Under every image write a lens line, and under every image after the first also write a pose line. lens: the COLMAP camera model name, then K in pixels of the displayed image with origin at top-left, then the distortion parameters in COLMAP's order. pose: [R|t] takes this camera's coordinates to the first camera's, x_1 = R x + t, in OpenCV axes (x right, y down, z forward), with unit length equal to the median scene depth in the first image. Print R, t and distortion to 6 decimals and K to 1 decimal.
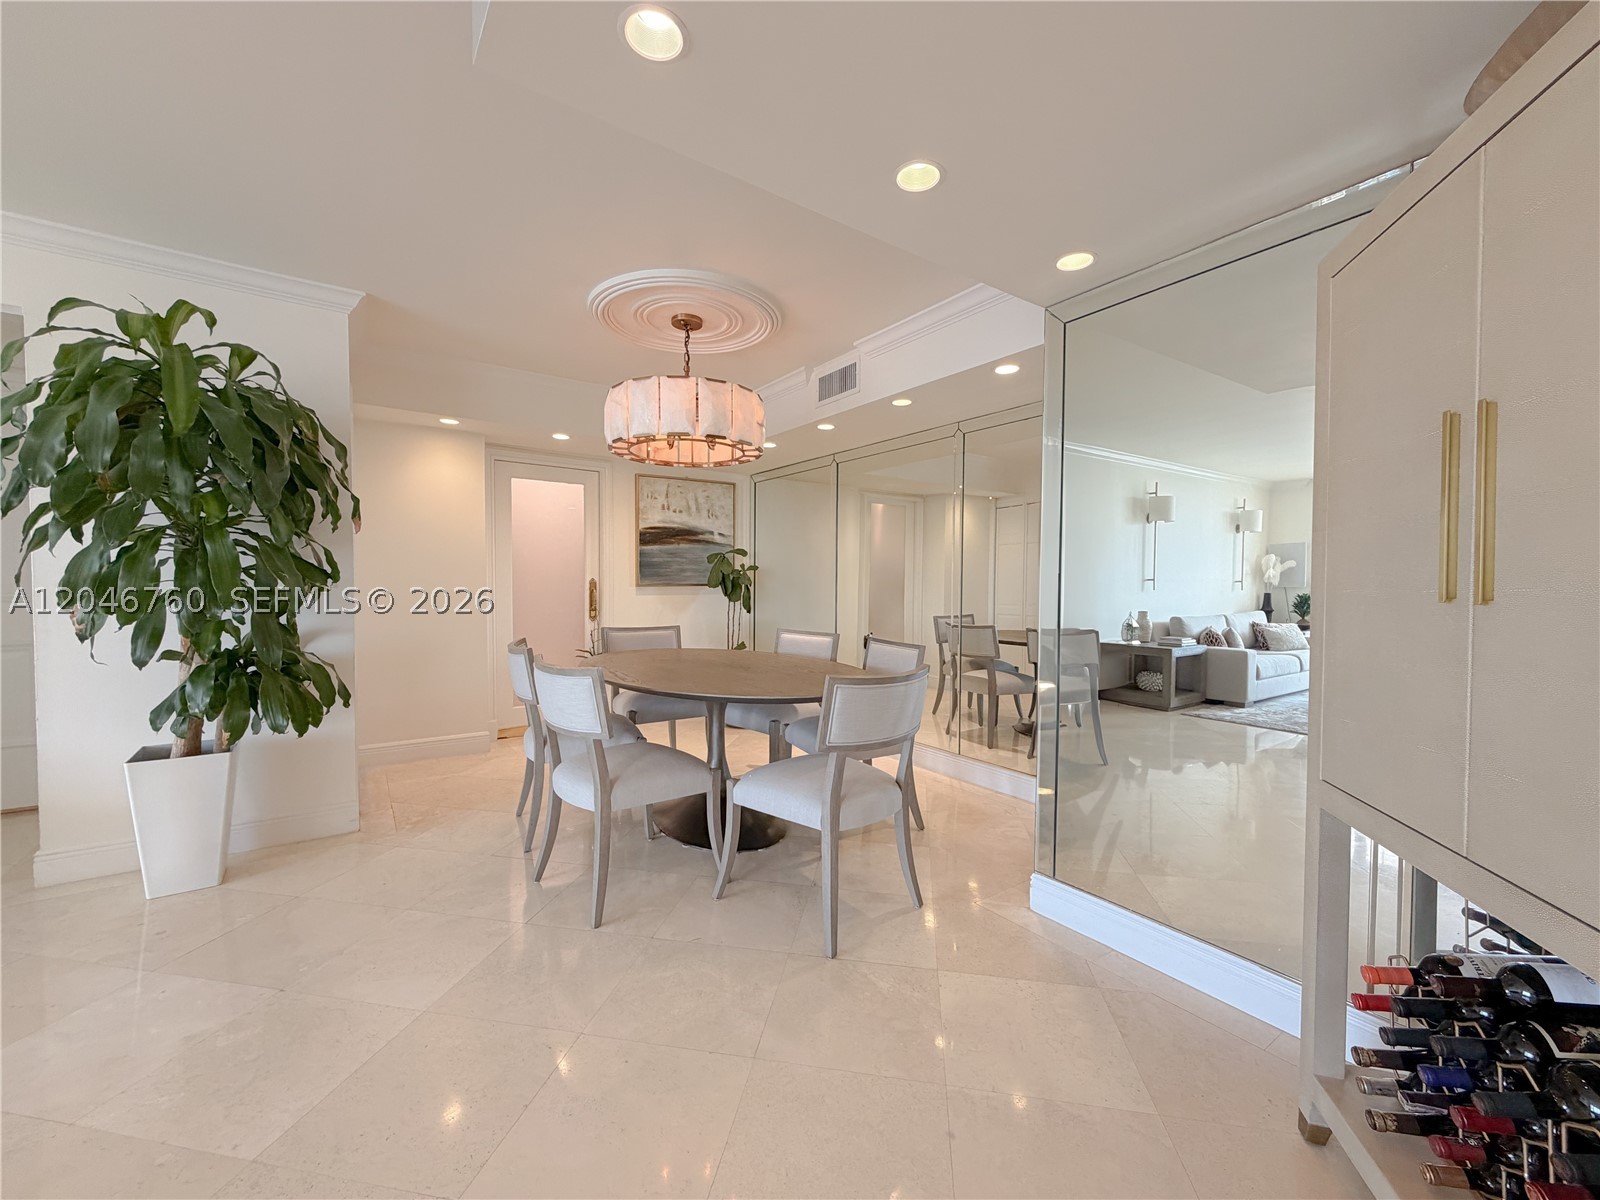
lens RADIAL K [[638.4, 0, 800.0], [0, 638.4, 600.0], [0, 0, 1]] dist [0.000687, -0.000013]
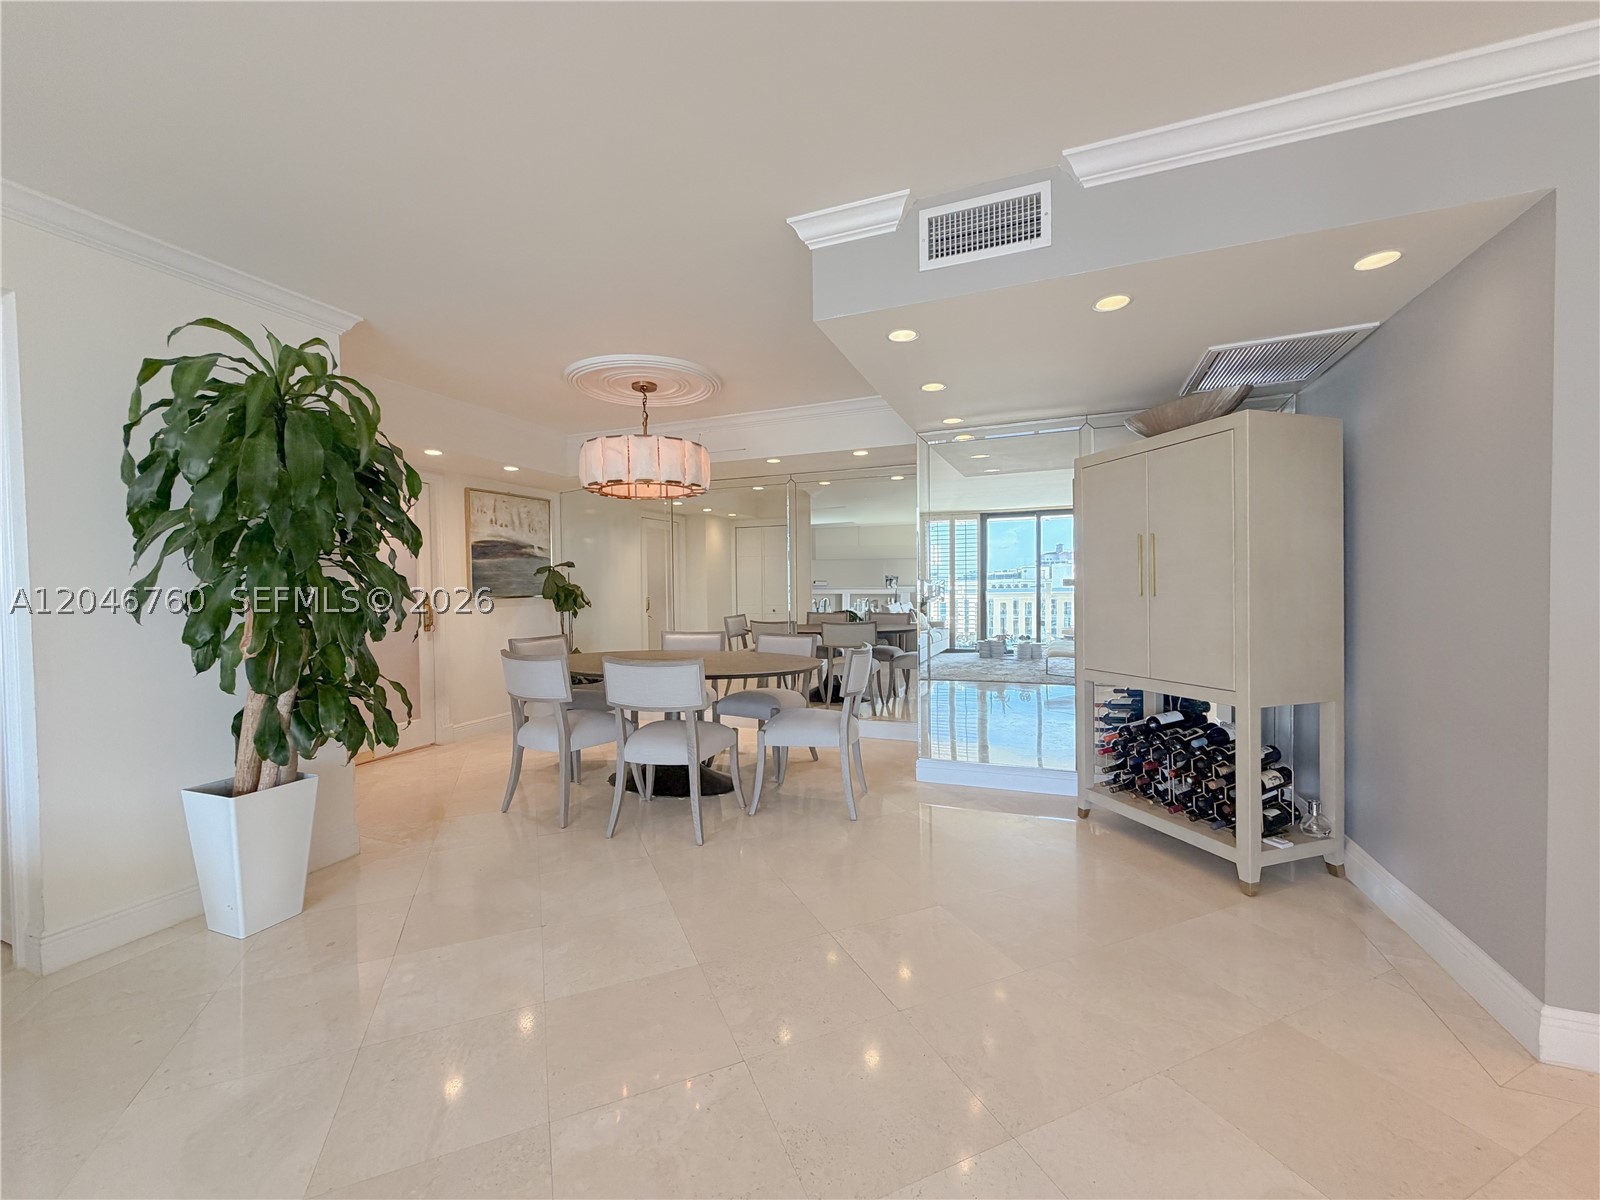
lens RADIAL K [[636.6, 0, 797.3], [0, 636.6, 600.8], [0, 0, 1]] dist [-0.001345, -0.000362]
pose [[0.838744, -0.030237, 0.543686, -0.772660], [0.032610, 0.999454, 0.005276, -0.017483], [-0.543549, 0.013304, 0.839272, -0.249279]]
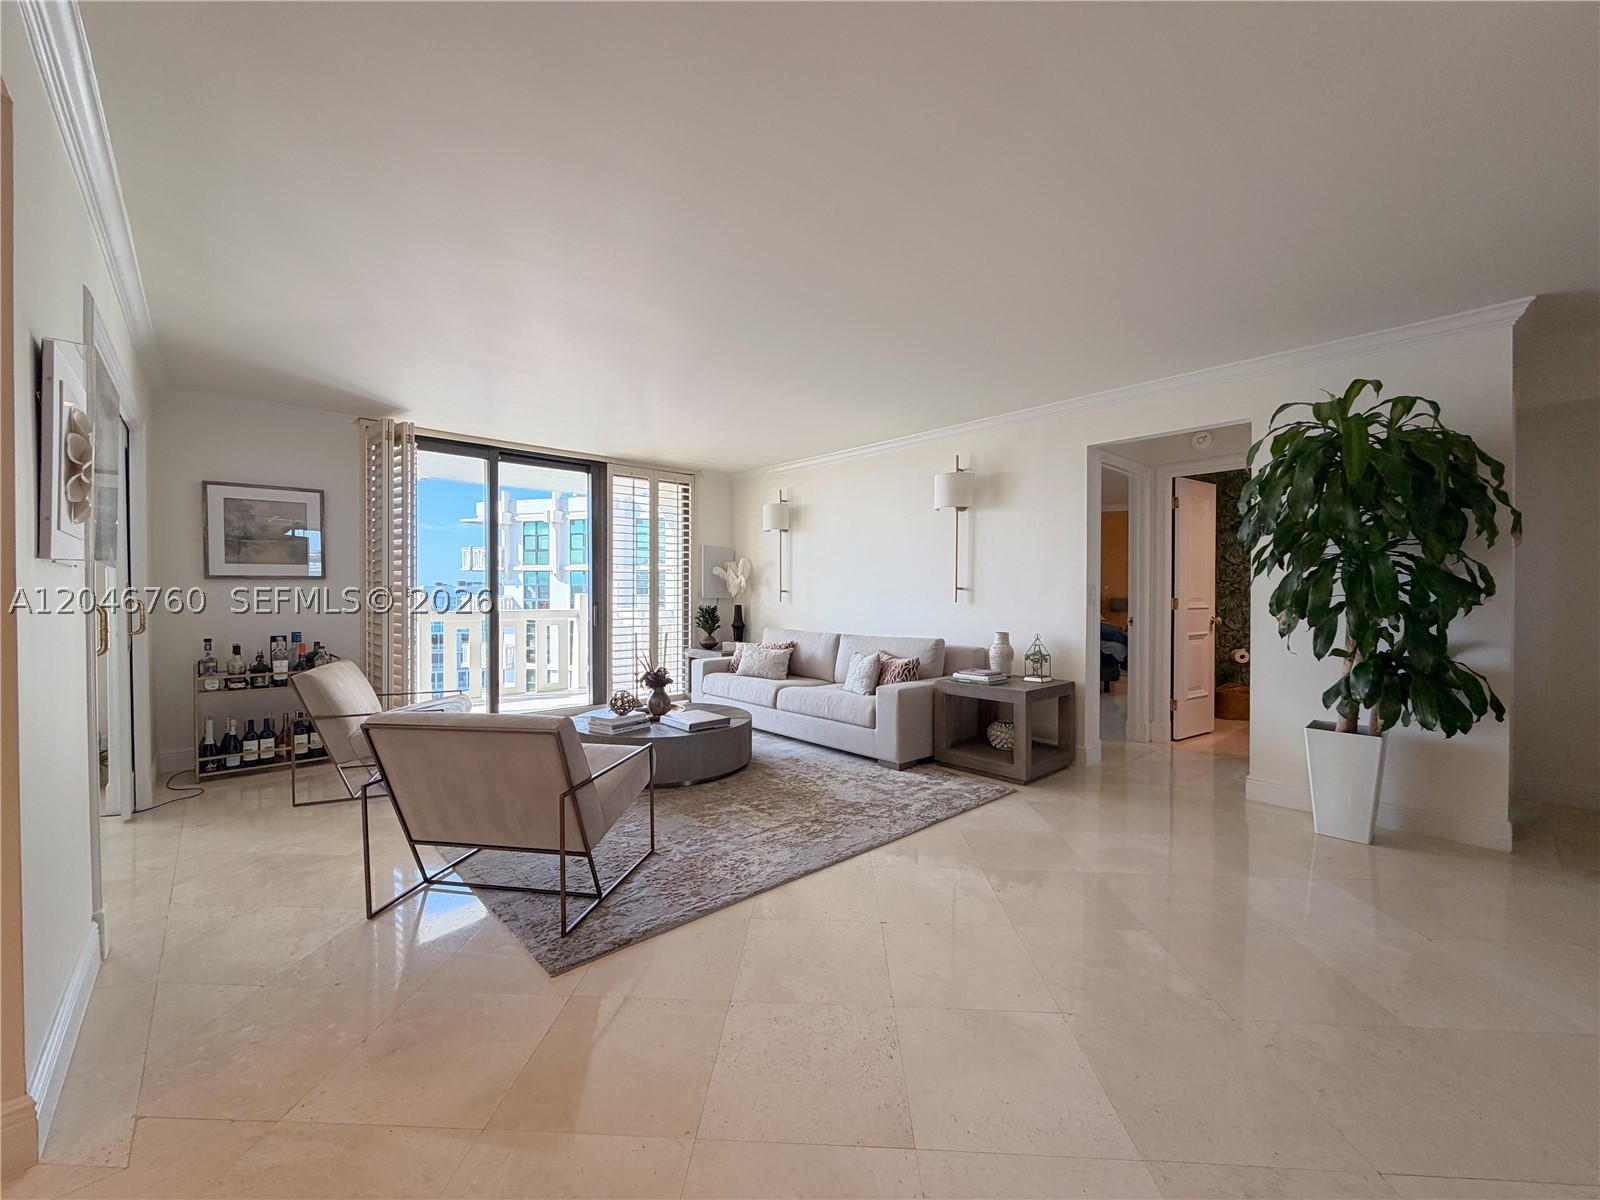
lens RADIAL K [[636.6, 0, 797.3], [0, 636.6, 600.8], [0, 0, 1]] dist [-0.001345, -0.000362]
pose [[0.120349, 0.005033, -0.992719, 0.159001], [-0.026999, 0.999634, 0.001795, 0.007842], [0.992364, 0.026586, 0.120441, -0.238170]]
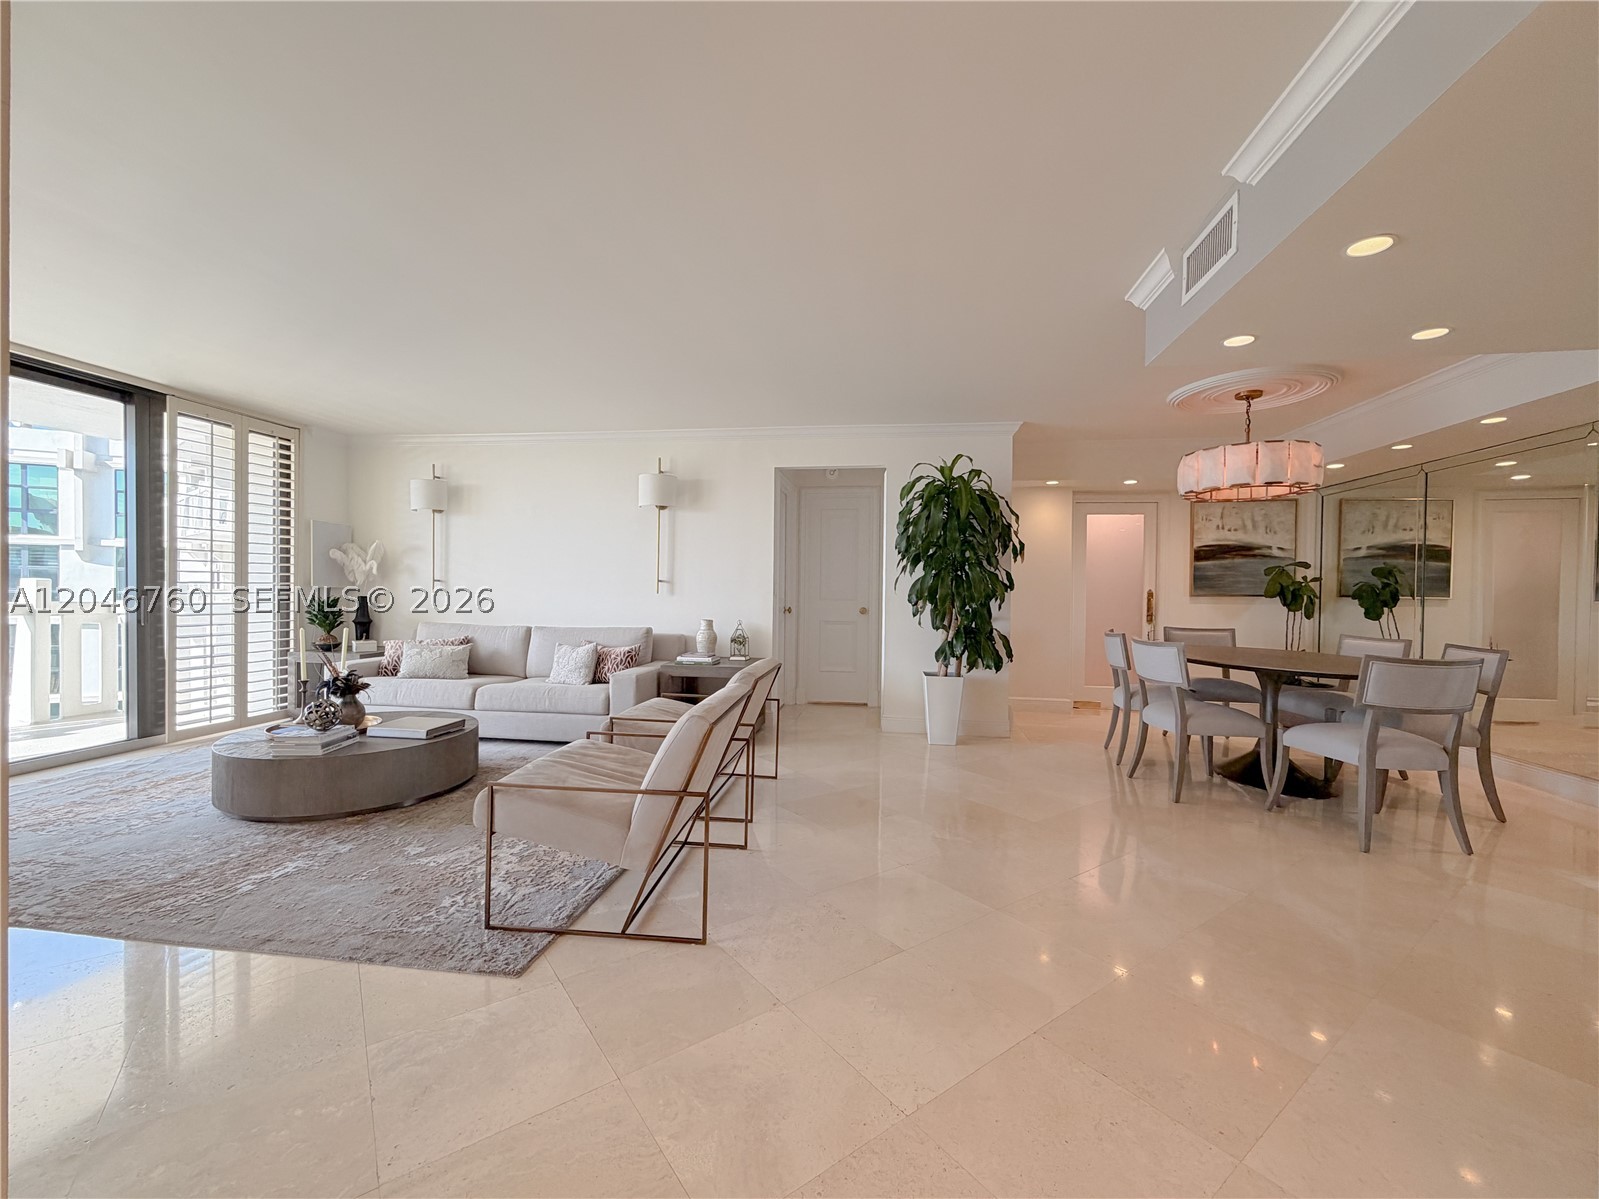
lens RADIAL K [[647.2, 0, 799.5], [0, 647.2, 599.5], [0, 0, 1]] dist [0.001938, 0.000091]
pose [[0.720570, 0.011317, -0.693290, 0.110404], [-0.026226, 0.999596, -0.010941, 0.034491], [0.692886, 0.026066, 0.720575, -0.753449]]
